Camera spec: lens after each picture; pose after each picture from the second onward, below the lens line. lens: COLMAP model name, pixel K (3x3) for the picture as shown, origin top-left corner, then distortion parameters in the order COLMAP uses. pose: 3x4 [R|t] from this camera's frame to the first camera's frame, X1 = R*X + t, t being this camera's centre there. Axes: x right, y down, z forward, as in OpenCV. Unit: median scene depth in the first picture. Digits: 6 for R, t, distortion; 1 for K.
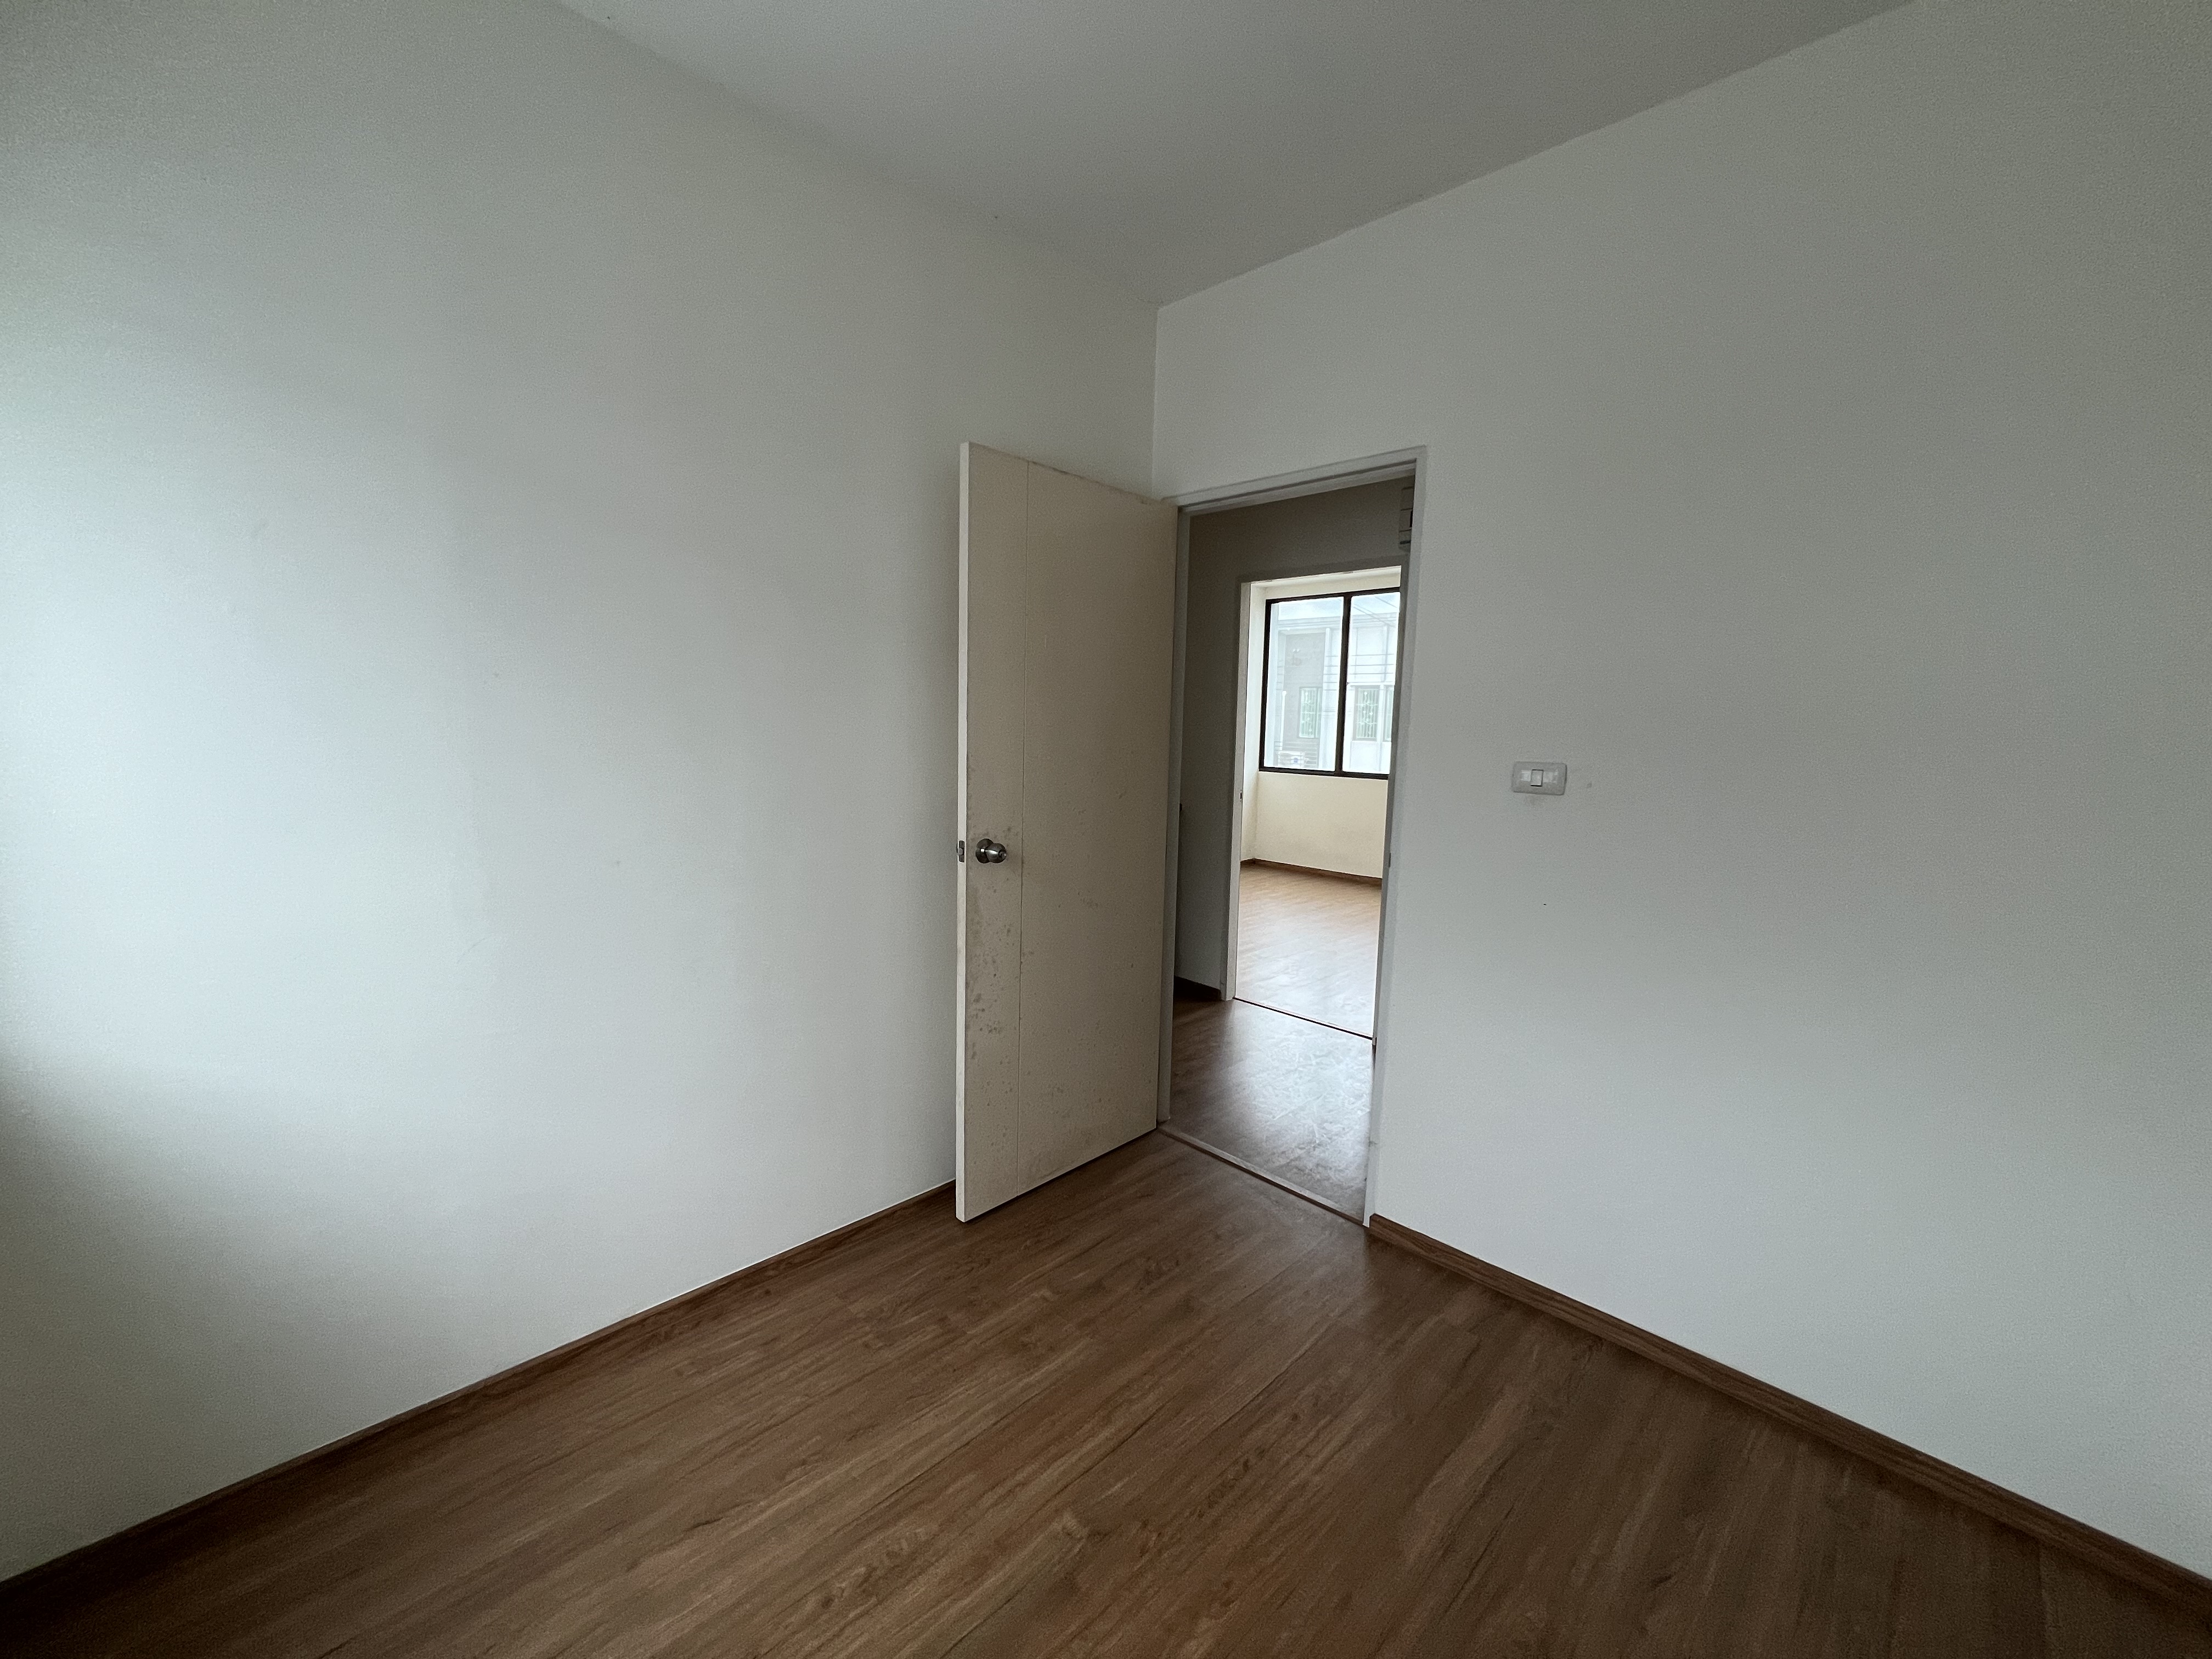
lens RADIAL K [[884.3, 0, 1106.0], [0, 884.3, 829.5], [0, 0, 1]] dist [-0.001985, 0.000170]
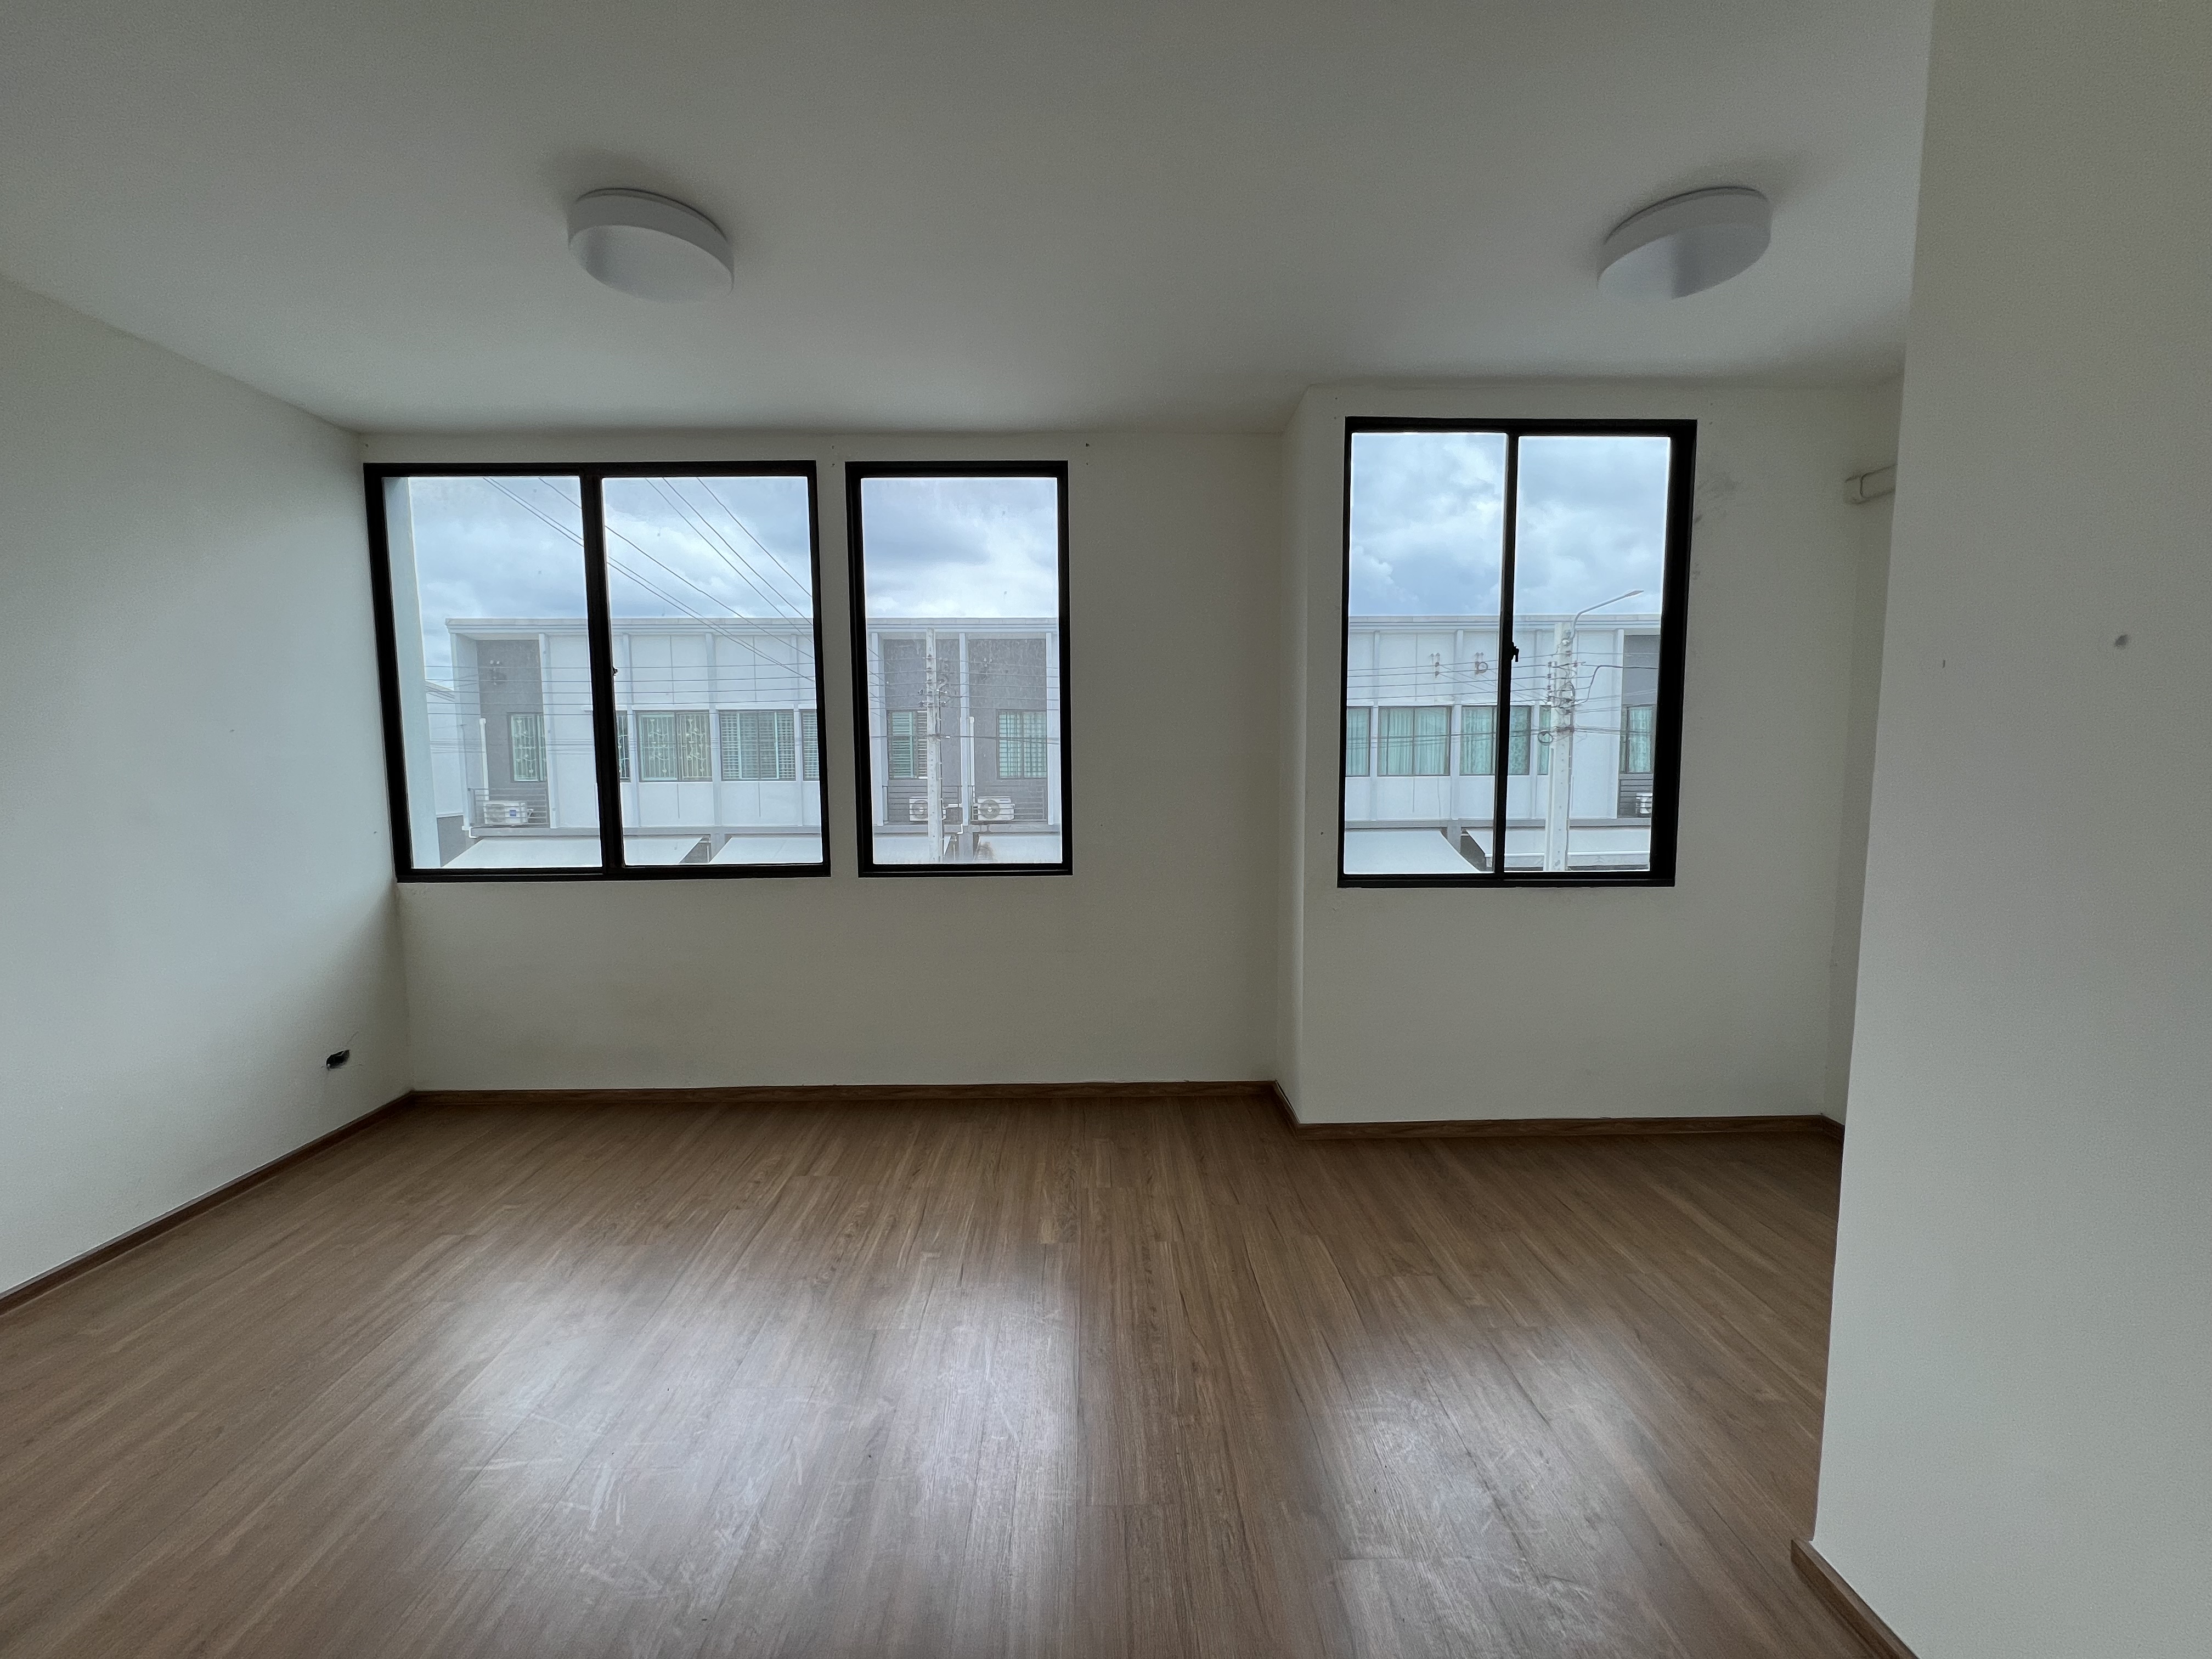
lens RADIAL K [[884.3, 0, 1106.0], [0, 884.3, 829.5], [0, 0, 1]] dist [-0.001985, 0.000170]
pose [[0.694932, -0.086256, 0.713884, 0.057085], [0.112237, 0.993623, 0.010798, -0.029984], [-0.710263, 0.072620, 0.700181, 0.244239]]
